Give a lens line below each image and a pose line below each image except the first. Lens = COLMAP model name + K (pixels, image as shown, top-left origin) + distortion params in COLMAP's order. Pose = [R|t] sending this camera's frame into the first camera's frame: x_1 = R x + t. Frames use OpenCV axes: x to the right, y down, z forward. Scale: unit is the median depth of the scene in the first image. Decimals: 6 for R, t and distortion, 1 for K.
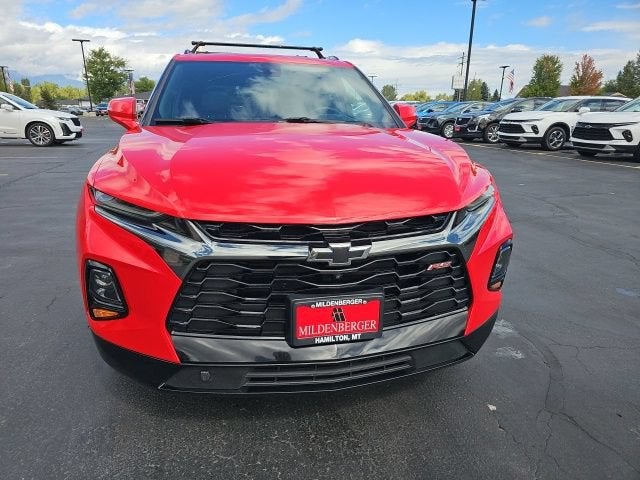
lens RADIAL K [[423.9, 0, 315.0], [0, 423.9, 242.9], [0, 0, 1]] dist [0.054887, -0.055123]
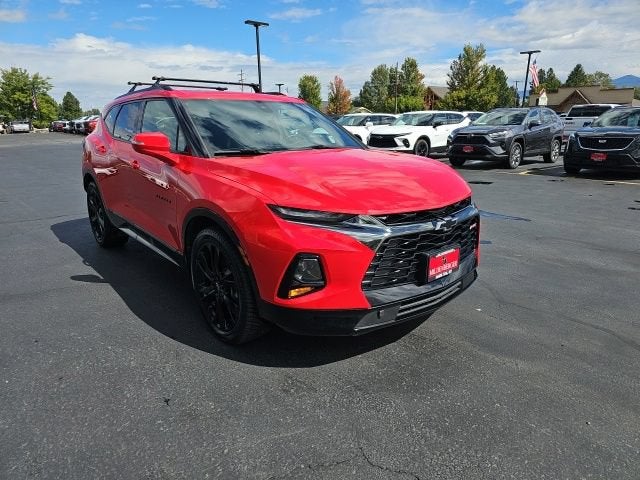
lens RADIAL K [[413.5, 0, 323.6], [0, 413.5, 237.8], [0, 0, 1]] dist [0.055019, -0.046192]
pose [[0.881300, -0.142502, 0.450560, -0.996504], [0.157244, 0.987548, 0.004769, -0.005317], [-0.445629, 0.066645, 0.892734, -0.264402]]
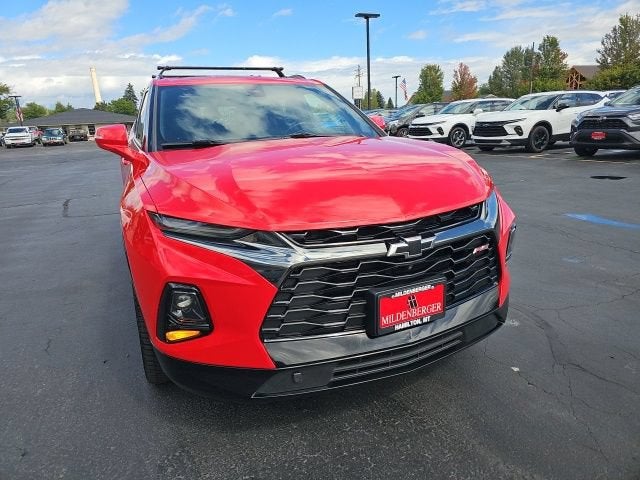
lens RADIAL K [[420.2, 0, 315.6], [0, 420.2, 232.5], [0, 0, 1]] dist [0.054014, -0.049548]
pose [[0.976651, -0.109974, 0.184551, -0.335528], [0.118843, 0.992198, -0.037670, -0.000490], [-0.178968, 0.058723, 0.982101, -0.053737]]
